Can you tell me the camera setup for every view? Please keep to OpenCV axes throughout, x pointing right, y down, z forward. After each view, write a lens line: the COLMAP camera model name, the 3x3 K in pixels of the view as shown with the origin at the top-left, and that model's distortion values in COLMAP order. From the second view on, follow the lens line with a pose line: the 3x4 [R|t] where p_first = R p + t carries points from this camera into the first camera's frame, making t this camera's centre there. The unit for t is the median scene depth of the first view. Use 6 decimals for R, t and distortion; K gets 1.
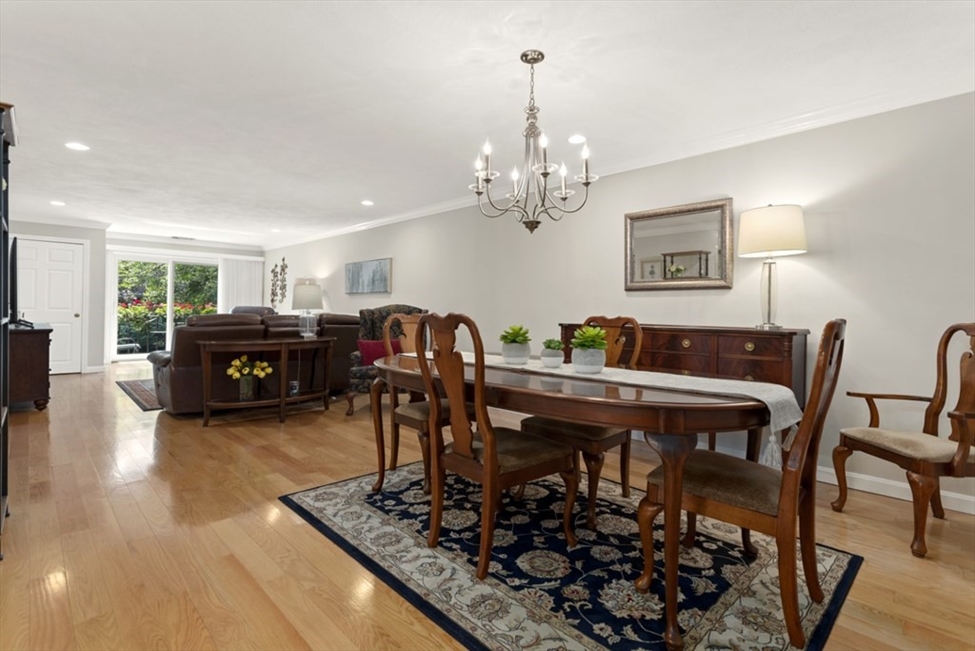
lens RADIAL K [[465.8, 0, 488.7], [0, 465.8, 300.3], [0, 0, 1]] dist [0.002605, 0.000297]
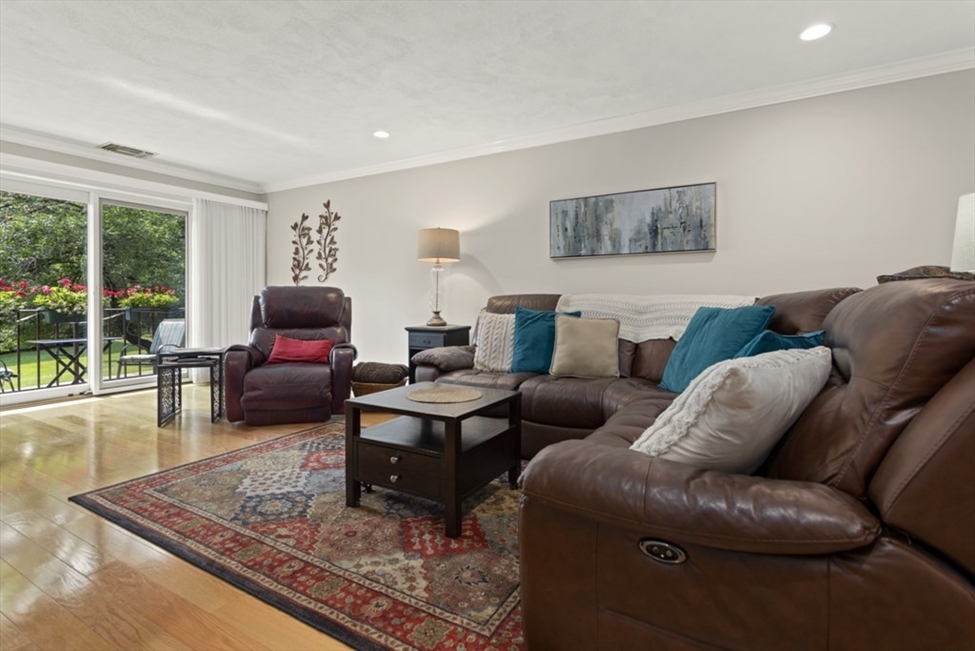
lens RADIAL K [[465.8, 0, 488.7], [0, 465.8, 300.3], [0, 0, 1]] dist [0.002605, 0.000297]
pose [[0.962535, -0.016277, 0.270670, -0.522303], [0.009150, 0.999578, 0.027572, 0.018385], [-0.271005, -0.024063, 0.962277, 0.515690]]
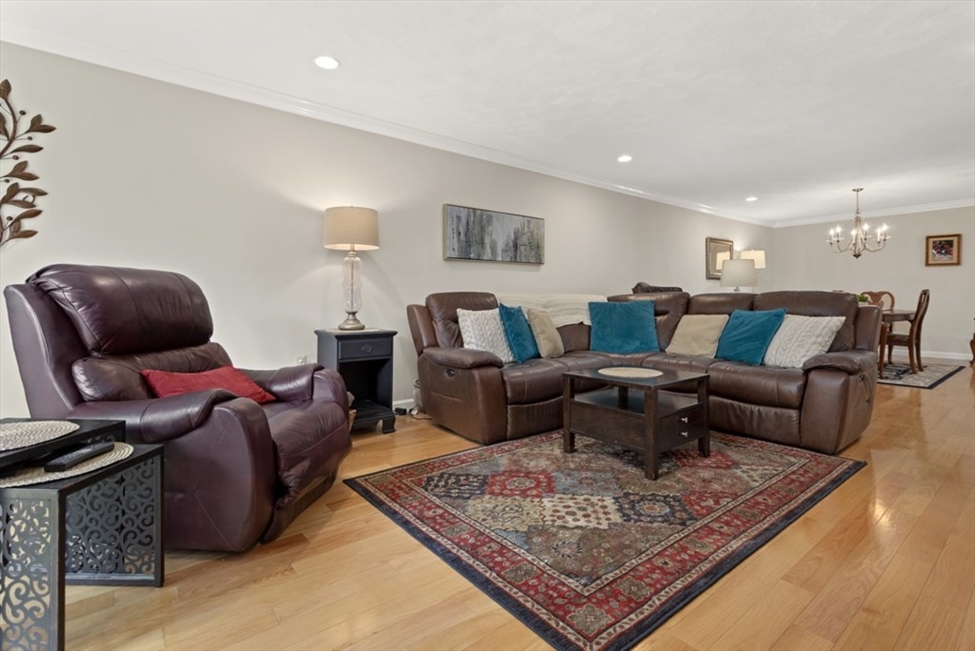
lens RADIAL K [[465.8, 0, 488.7], [0, 465.8, 300.3], [0, 0, 1]] dist [0.002605, 0.000297]
pose [[0.096252, -0.018642, 0.995182, -0.862952], [-0.020203, 0.999582, 0.020679, 0.023711], [-0.995152, -0.022096, 0.095835, 0.902700]]
